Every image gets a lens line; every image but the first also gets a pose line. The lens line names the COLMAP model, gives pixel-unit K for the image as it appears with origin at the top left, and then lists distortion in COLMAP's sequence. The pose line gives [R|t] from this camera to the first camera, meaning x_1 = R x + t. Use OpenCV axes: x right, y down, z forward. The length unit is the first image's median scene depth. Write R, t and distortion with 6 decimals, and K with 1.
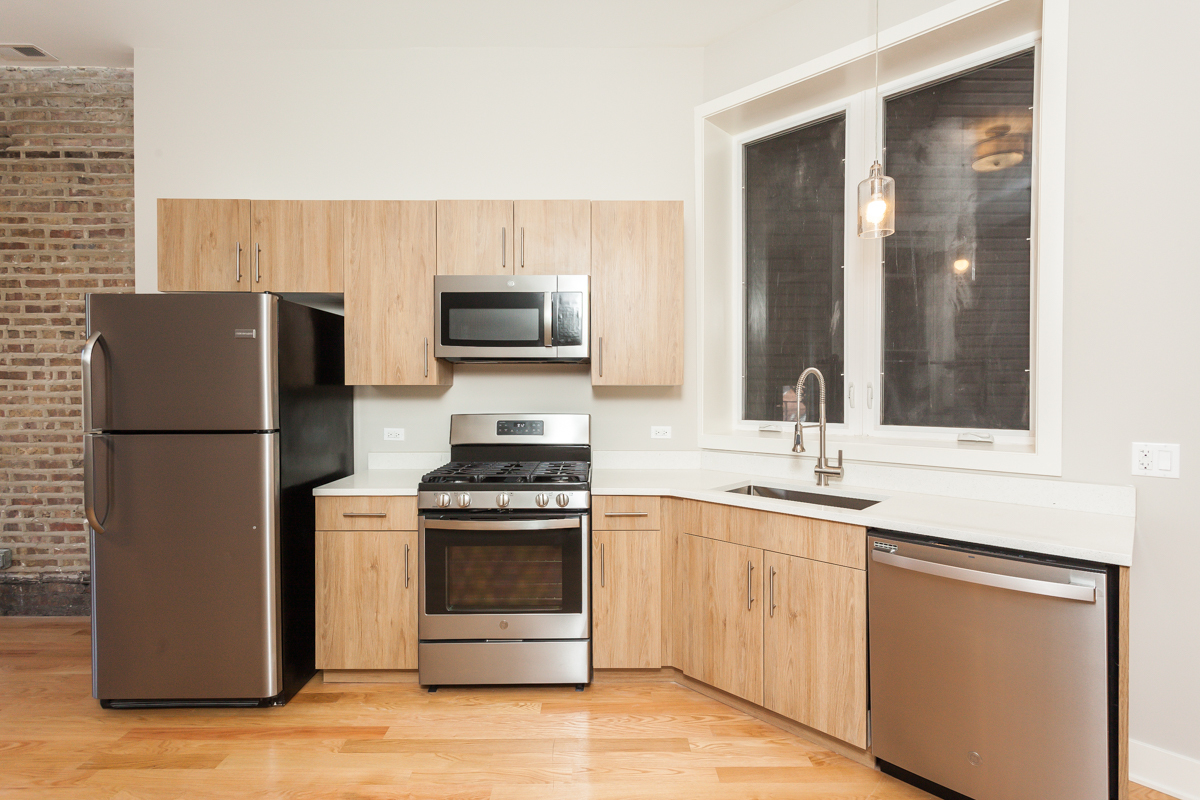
lens RADIAL K [[571.9, 0, 596.2], [0, 571.9, 396.7], [0, 0, 1]] dist [0.000551, 0.001863]
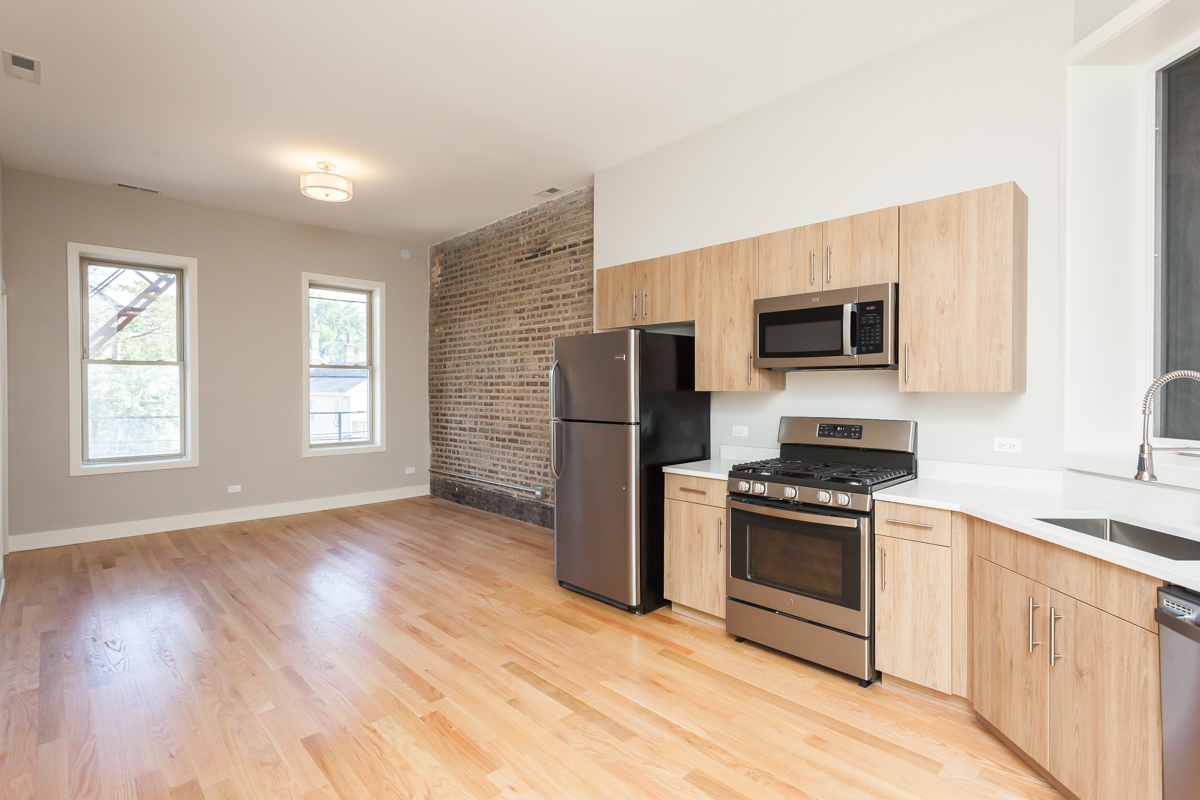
lens RADIAL K [[571.9, 0, 597.5], [0, 571.9, 394.2], [0, 0, 1]] dist [0.000551, 0.001863]
pose [[0.693941, 0.006949, -0.719998, 0.346108], [-0.009304, 0.999956, 0.000684, -0.012056], [0.719972, 0.006225, 0.693975, -0.063908]]
